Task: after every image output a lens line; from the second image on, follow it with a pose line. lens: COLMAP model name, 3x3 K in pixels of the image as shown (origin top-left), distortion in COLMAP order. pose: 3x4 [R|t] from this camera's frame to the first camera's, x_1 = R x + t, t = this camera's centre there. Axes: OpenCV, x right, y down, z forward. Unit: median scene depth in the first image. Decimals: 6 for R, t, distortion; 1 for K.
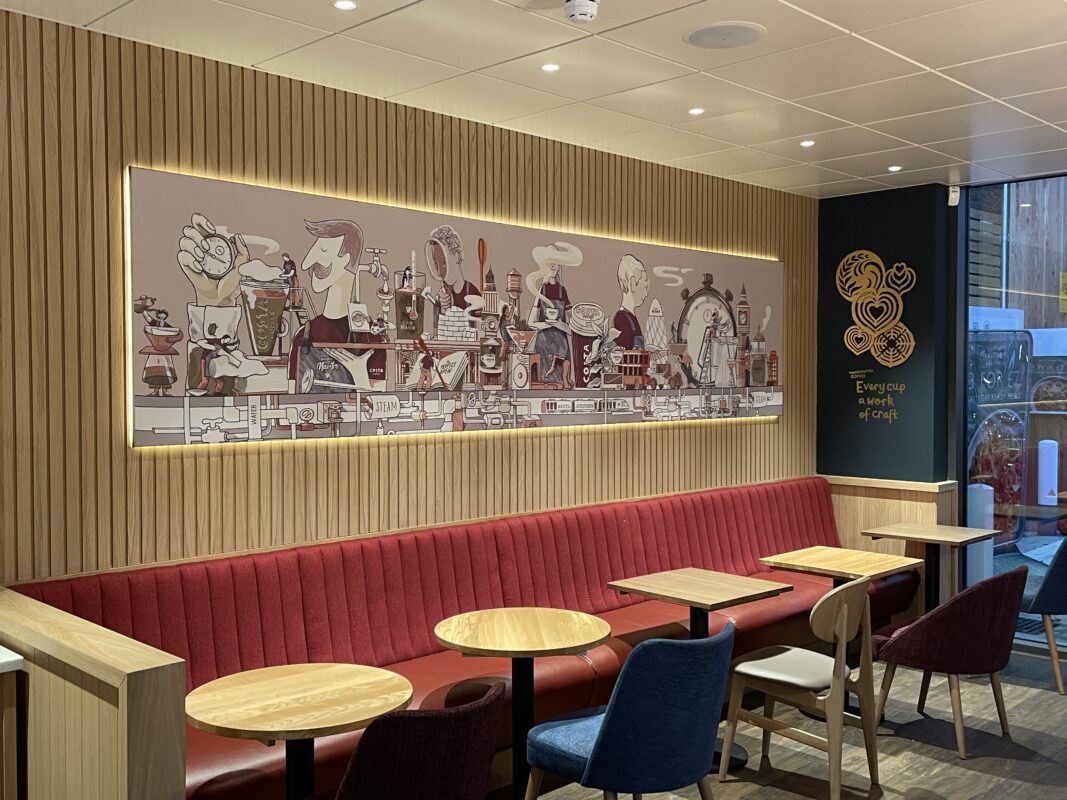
lens RADIAL K [[1040.7, 0, 533.5], [0, 1040.7, 400.0], [0, 0, 1]] dist [0.075742, -0.004228]
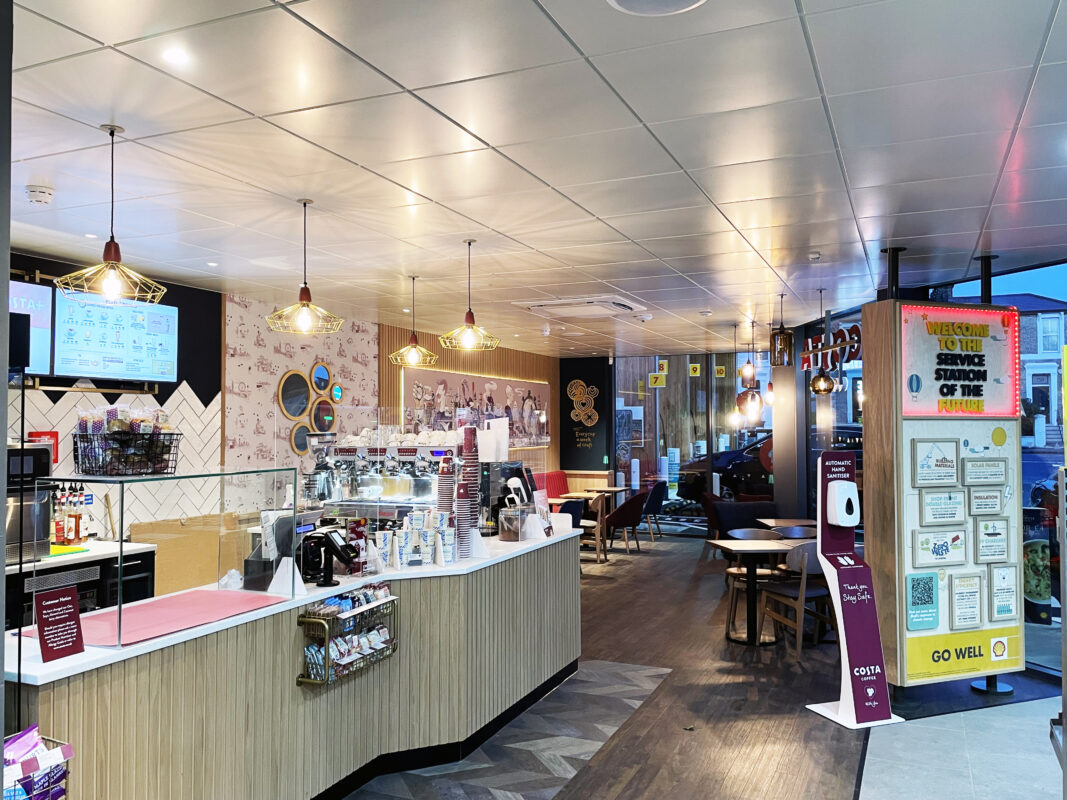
lens RADIAL K [[852.2, 0, 533.5], [0, 852.2, 400.0], [0, 0, 1]] dist [-0.000395, -0.000037]
pose [[0.932614, 0.010759, 0.360714, -0.579598], [0.008348, 0.998645, -0.051371, 0.010687], [-0.360778, 0.050920, 0.931261, -0.955795]]
